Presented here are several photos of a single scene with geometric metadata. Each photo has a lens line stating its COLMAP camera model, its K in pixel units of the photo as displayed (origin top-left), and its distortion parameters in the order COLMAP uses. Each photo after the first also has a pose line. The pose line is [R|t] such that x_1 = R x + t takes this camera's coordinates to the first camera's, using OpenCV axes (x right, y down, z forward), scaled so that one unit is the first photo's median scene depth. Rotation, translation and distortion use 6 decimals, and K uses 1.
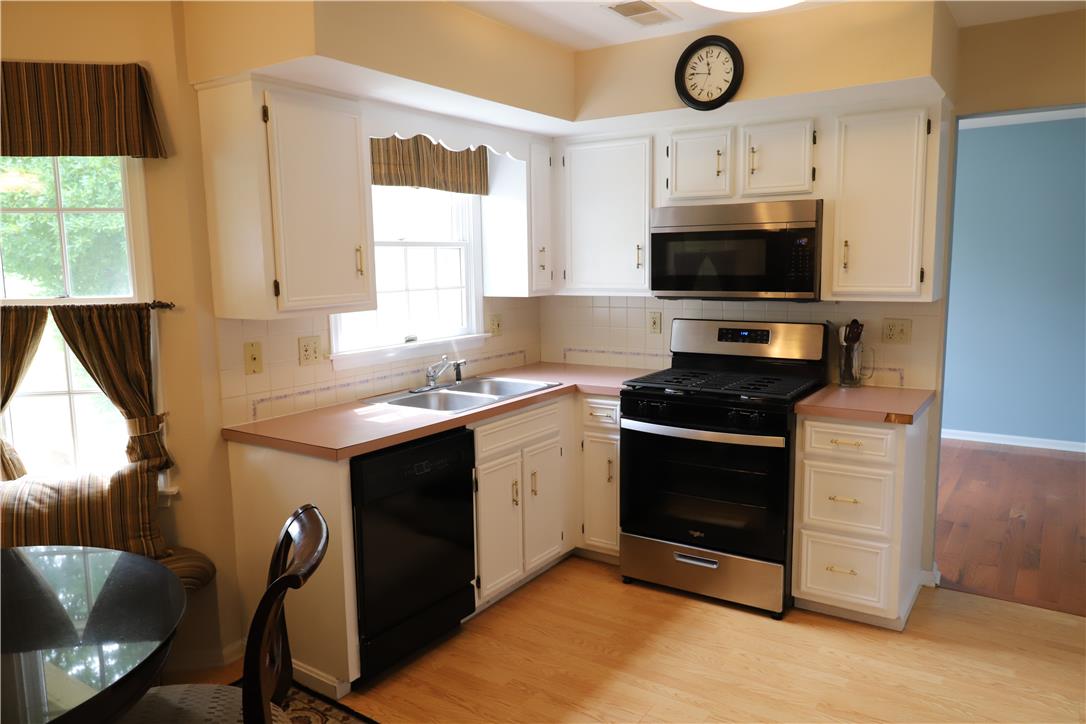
lens RADIAL K [[785.7, 0, 543.0], [0, 785.7, 362.0], [0, 0, 1]] dist [0.002823, 0.002498]
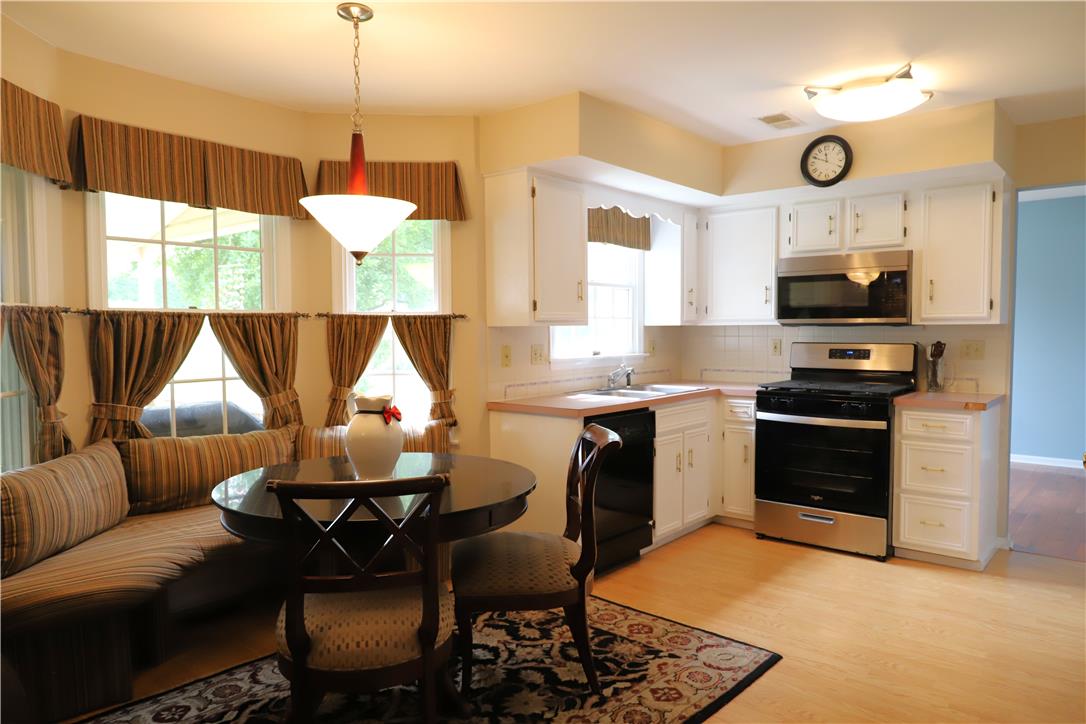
lens RADIAL K [[728.7, 0, 543.0], [0, 728.7, 362.0], [0, 0, 1]] dist [0.003342, 0.001374]
pose [[0.993649, 0.015273, -0.111483, -0.134145], [-0.024289, 0.996502, -0.079964, 0.101499], [0.109872, 0.082164, 0.990544, -0.300991]]
